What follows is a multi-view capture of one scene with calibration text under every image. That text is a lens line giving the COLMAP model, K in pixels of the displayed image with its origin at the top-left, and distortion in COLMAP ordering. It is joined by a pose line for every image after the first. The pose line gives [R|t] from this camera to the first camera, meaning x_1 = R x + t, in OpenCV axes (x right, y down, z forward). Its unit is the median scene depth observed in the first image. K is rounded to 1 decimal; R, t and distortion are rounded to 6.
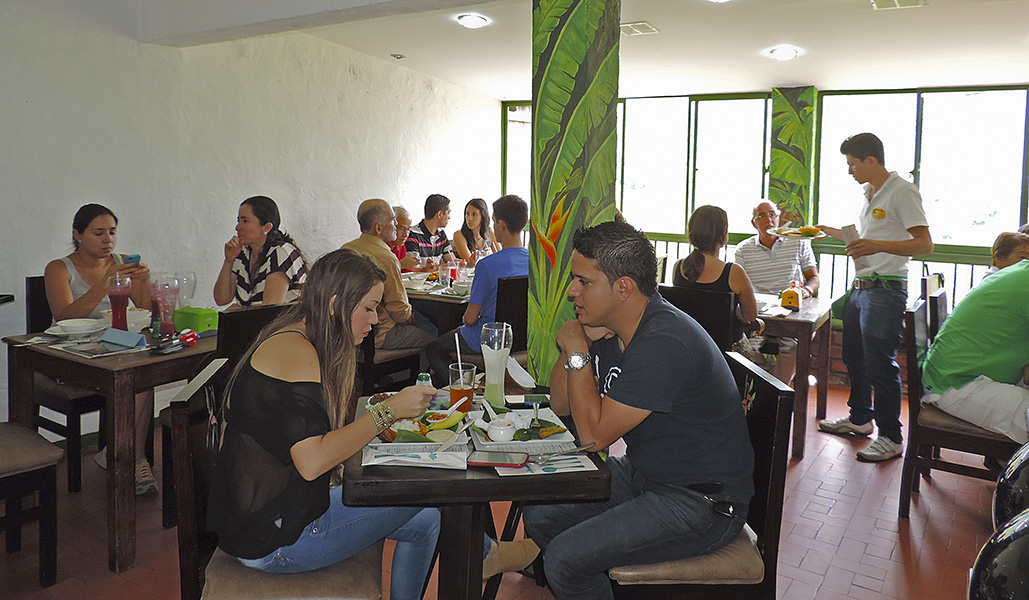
lens RADIAL K [[738.0, 0, 518.8], [0, 738.0, 221.2], [0, 0, 1]] dist [-0.015820, 0.003322]
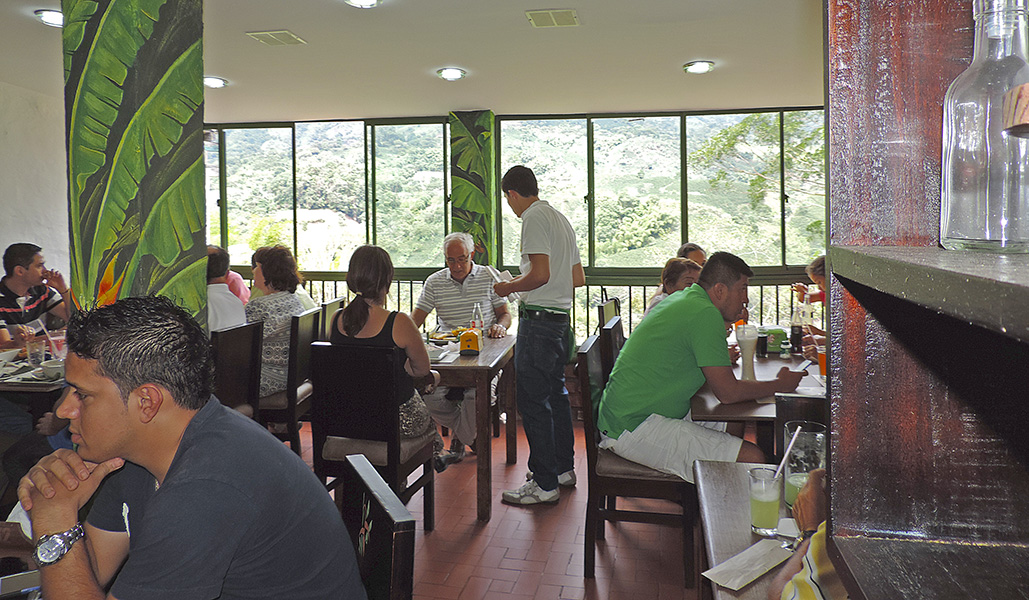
lens RADIAL K [[738.0, 0, 518.8], [0, 738.0, 221.2], [0, 0, 1]] dist [-0.015820, 0.003322]
pose [[0.928893, -0.039932, 0.368188, 0.086979], [0.052859, 0.998287, -0.025086, -0.015266], [-0.366556, 0.042764, 0.929413, 0.113704]]
